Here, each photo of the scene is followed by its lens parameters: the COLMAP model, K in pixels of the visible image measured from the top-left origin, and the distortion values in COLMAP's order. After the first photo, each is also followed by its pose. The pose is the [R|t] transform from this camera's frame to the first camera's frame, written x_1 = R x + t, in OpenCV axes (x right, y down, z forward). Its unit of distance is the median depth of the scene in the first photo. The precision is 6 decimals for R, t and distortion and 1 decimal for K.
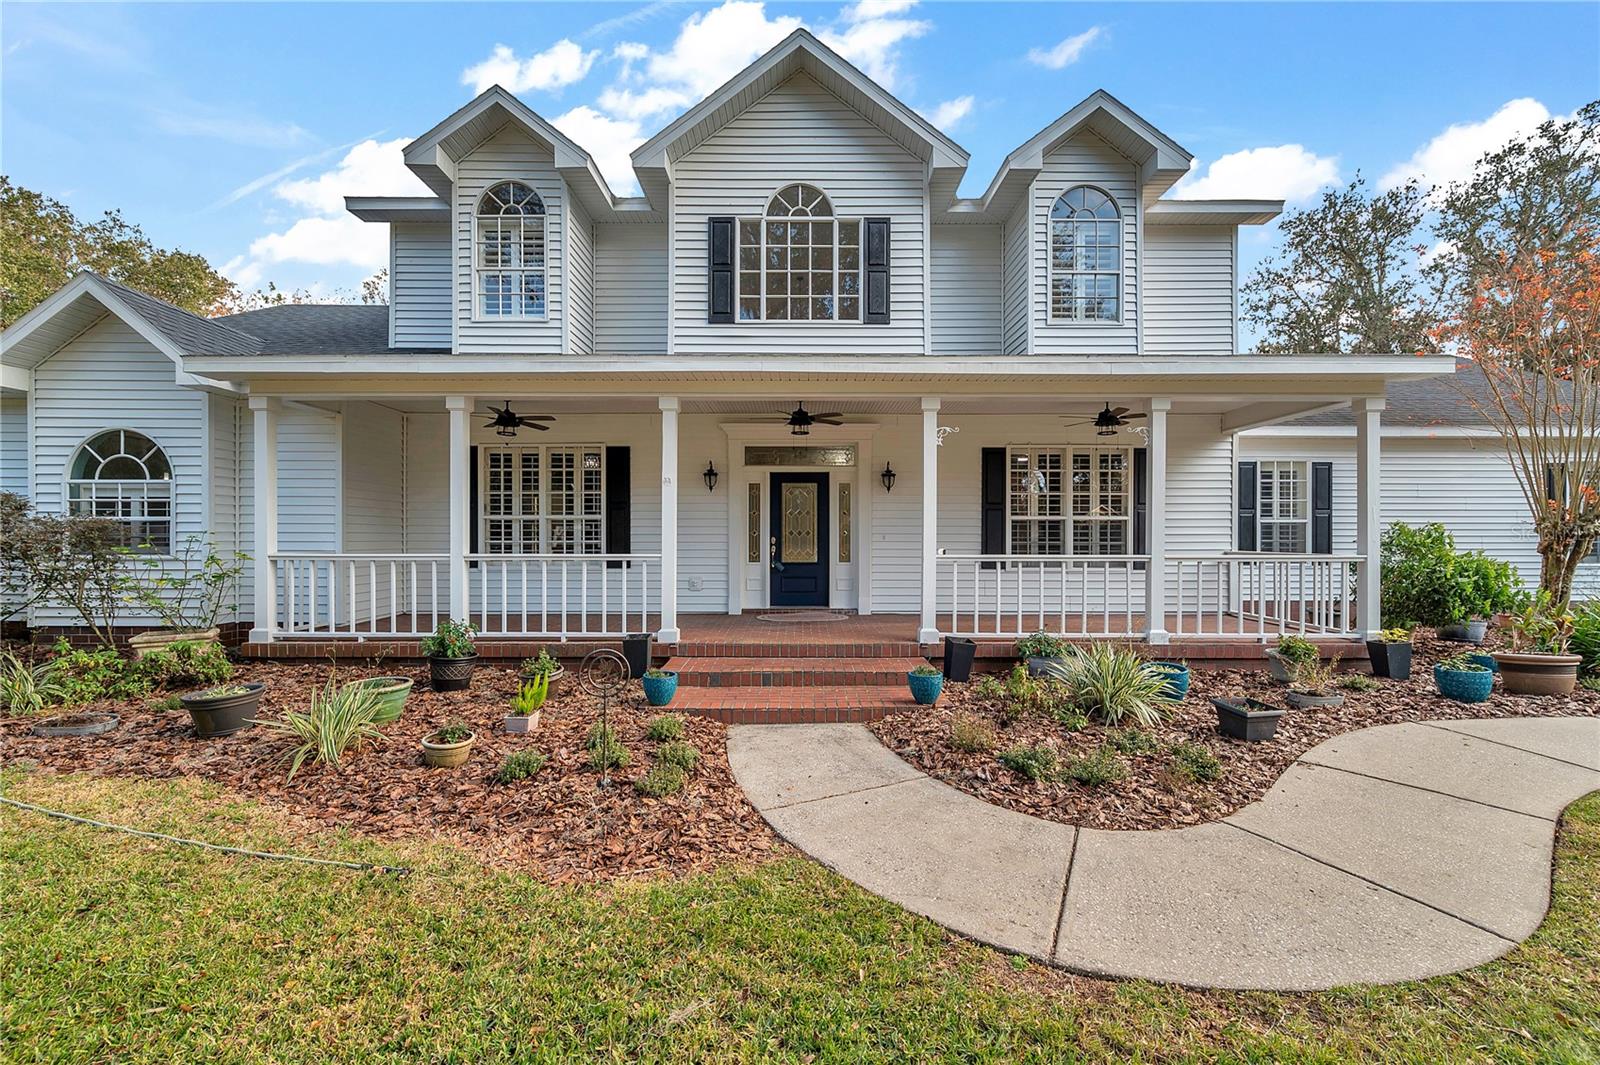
lens RADIAL K [[665.7, 0, 810.0], [0, 665.7, 538.6], [0, 0, 1]] dist [0.000560, 0.000015]
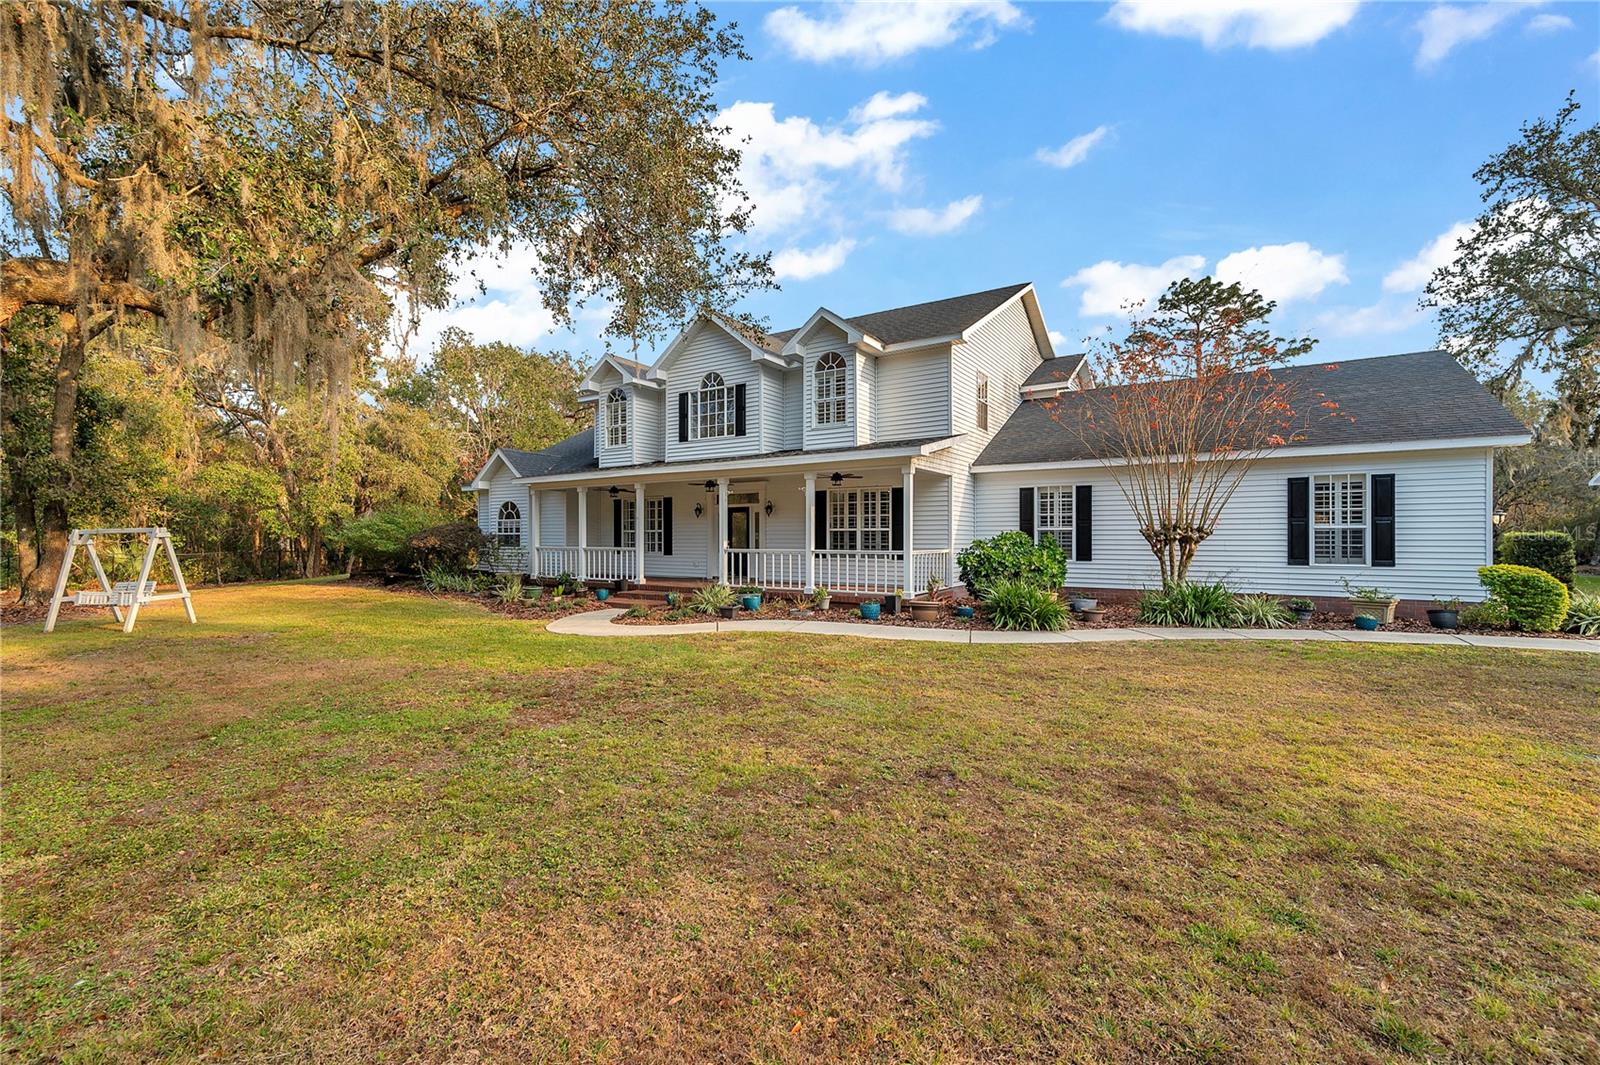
lens RADIAL K [[665.7, 0, 810.0], [0, 665.7, 538.6], [0, 0, 1]] dist [0.000560, 0.000015]
pose [[0.843320, -0.001393, -0.537409, 1.371054], [-0.002656, 0.999974, -0.006761, 0.005109], [0.537405, 0.007129, 0.843294, -0.599286]]
